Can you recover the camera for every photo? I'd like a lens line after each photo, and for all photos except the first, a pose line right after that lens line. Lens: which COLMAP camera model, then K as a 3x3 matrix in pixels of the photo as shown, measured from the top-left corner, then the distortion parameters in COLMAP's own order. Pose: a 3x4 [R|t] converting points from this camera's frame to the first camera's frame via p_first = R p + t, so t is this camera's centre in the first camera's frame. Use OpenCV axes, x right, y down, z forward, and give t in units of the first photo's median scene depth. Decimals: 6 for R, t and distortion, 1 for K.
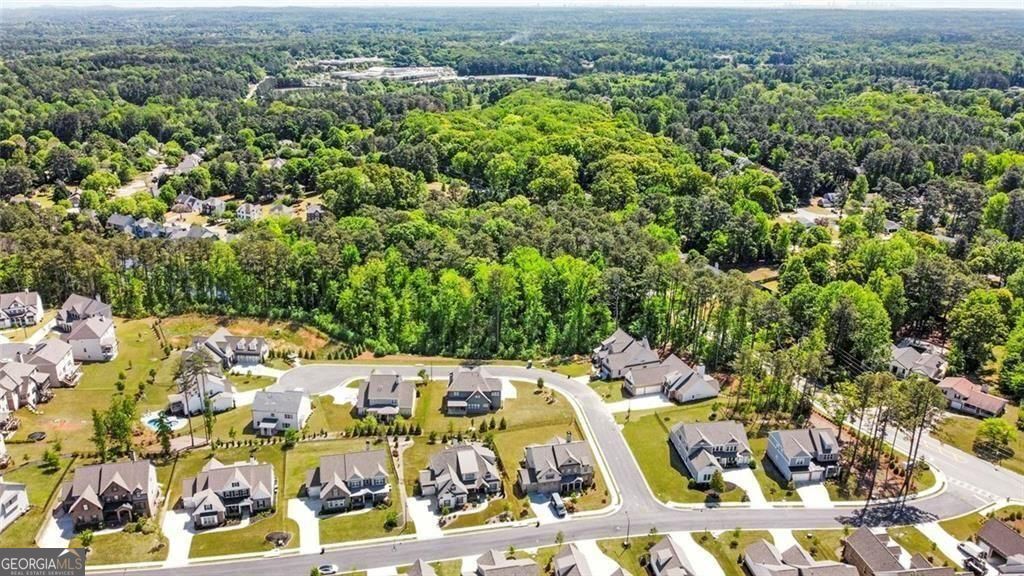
lens RADIAL K [[777.1, 0, 514.3], [0, 777.1, 282.1], [0, 0, 1]] dist [-0.022568, 0.008857]
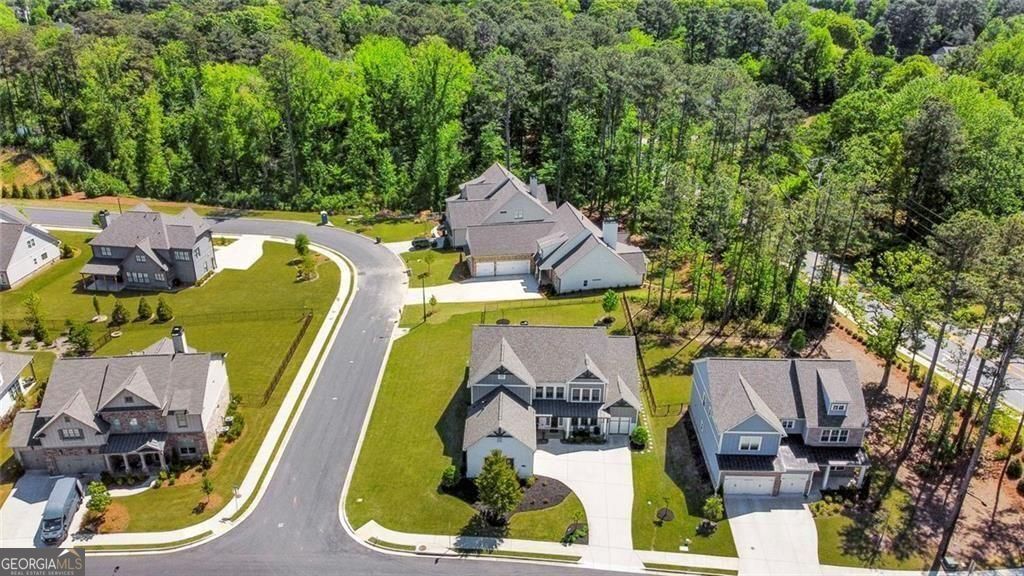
lens RADIAL K [[777.1, 0, 520.2], [0, 777.1, 281.1], [0, 0, 1]] dist [-0.022568, 0.008857]
pose [[0.992038, 0.050747, -0.115265, 0.284638], [-0.040196, 0.994940, 0.092085, 0.119788], [0.119355, -0.086719, 0.989057, 0.599516]]
